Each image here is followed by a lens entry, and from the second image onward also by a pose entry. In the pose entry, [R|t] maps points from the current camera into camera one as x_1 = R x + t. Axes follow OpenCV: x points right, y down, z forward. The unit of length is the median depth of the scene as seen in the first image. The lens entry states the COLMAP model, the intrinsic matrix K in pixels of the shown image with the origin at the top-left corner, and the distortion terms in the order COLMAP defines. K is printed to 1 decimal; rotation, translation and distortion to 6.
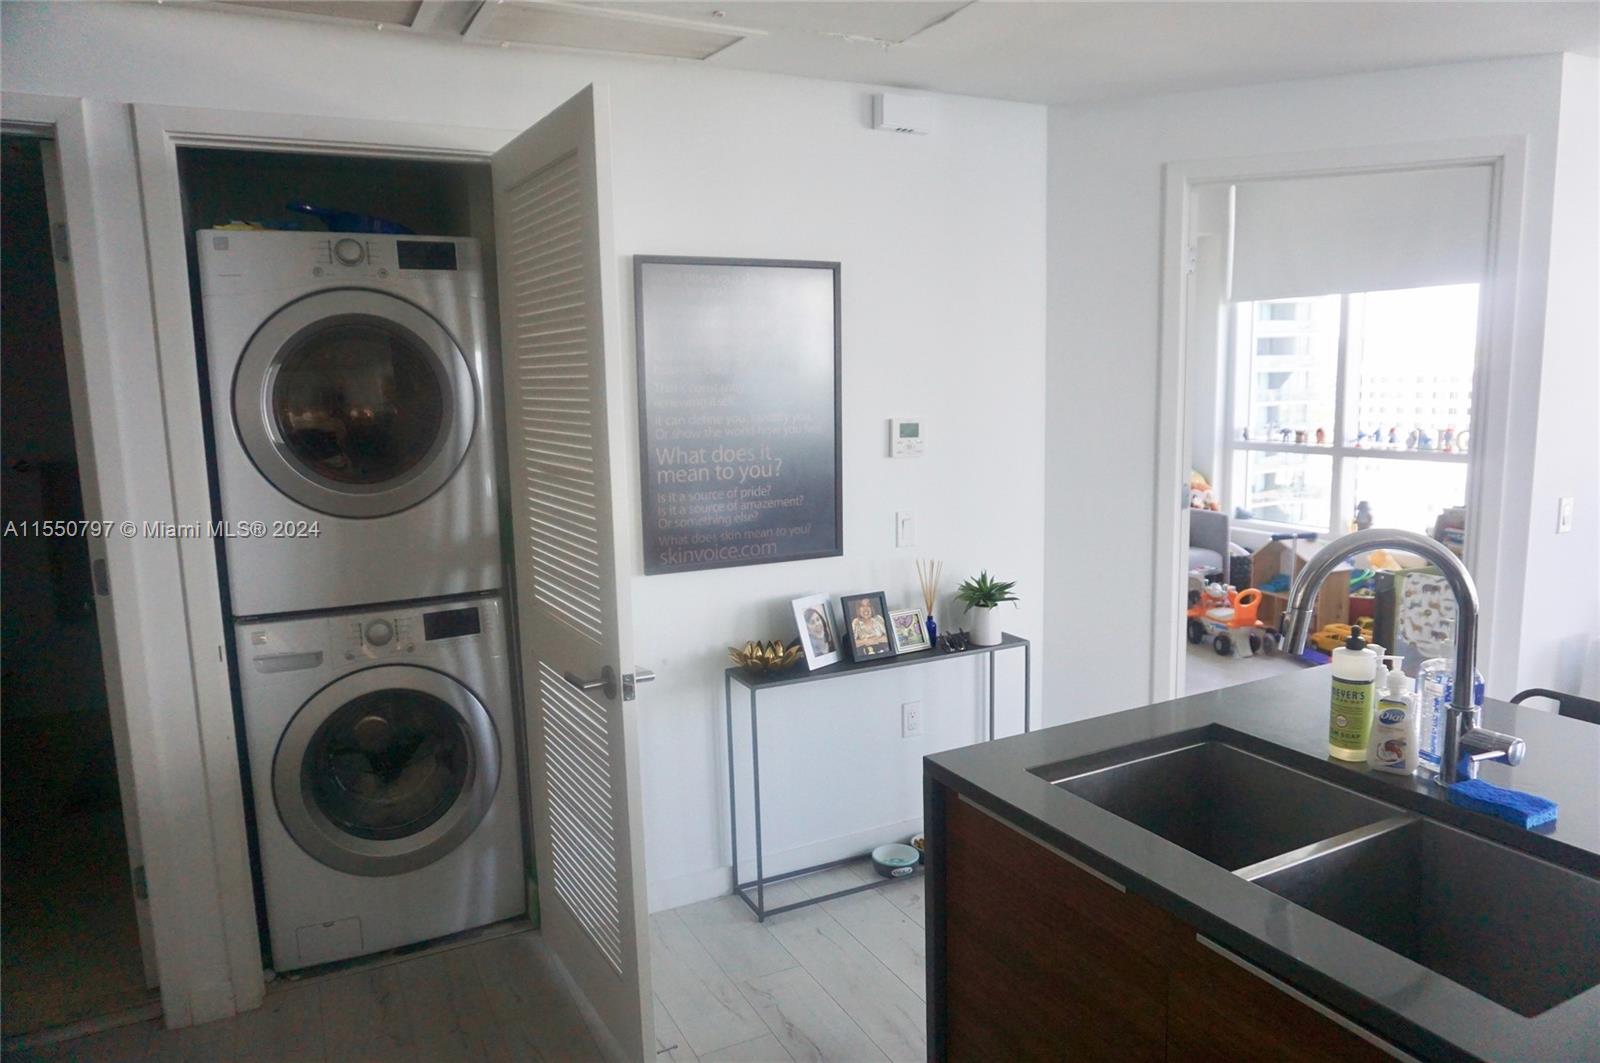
lens RADIAL K [[1077.6, 0, 800.0], [0, 1077.6, 531.5], [0, 0, 1]] dist [-0.044490, 0.040846]
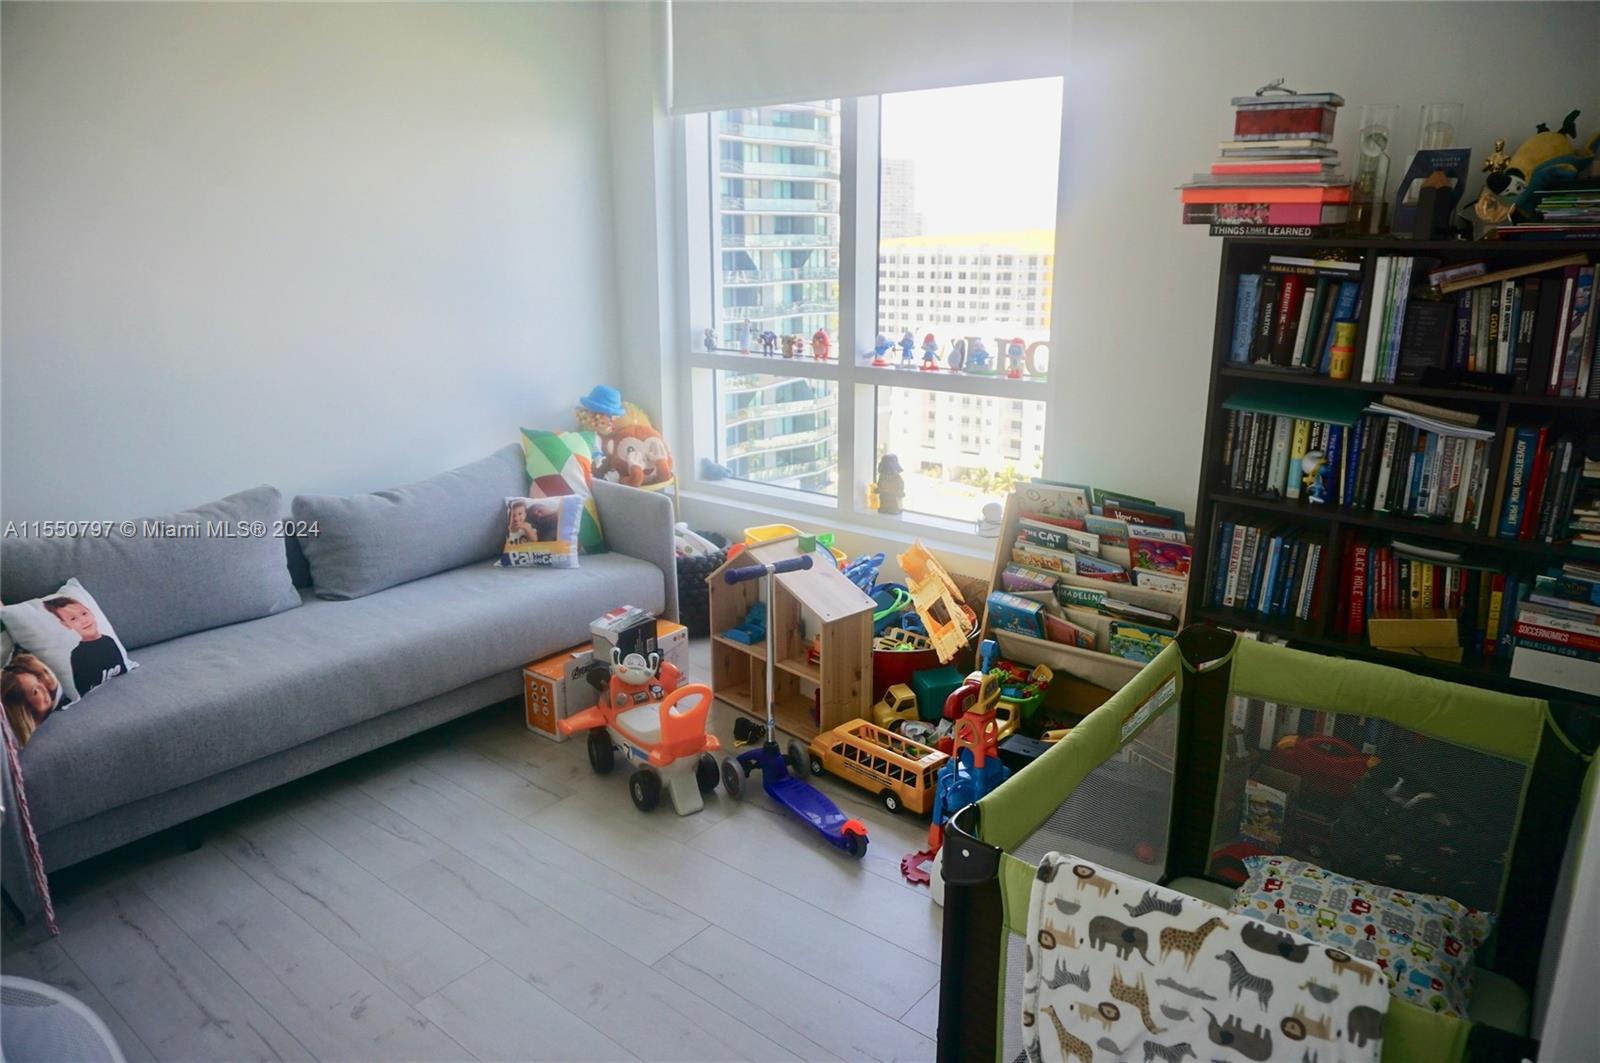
lens RADIAL K [[1077.6, 0, 800.0], [0, 1077.6, 531.5], [0, 0, 1]] dist [-0.044490, 0.040846]
pose [[0.915388, -0.083230, 0.393875, 0.246913], [0.038953, 0.992116, 0.119117, -0.063011], [-0.400683, -0.093695, 0.911413, 0.477076]]
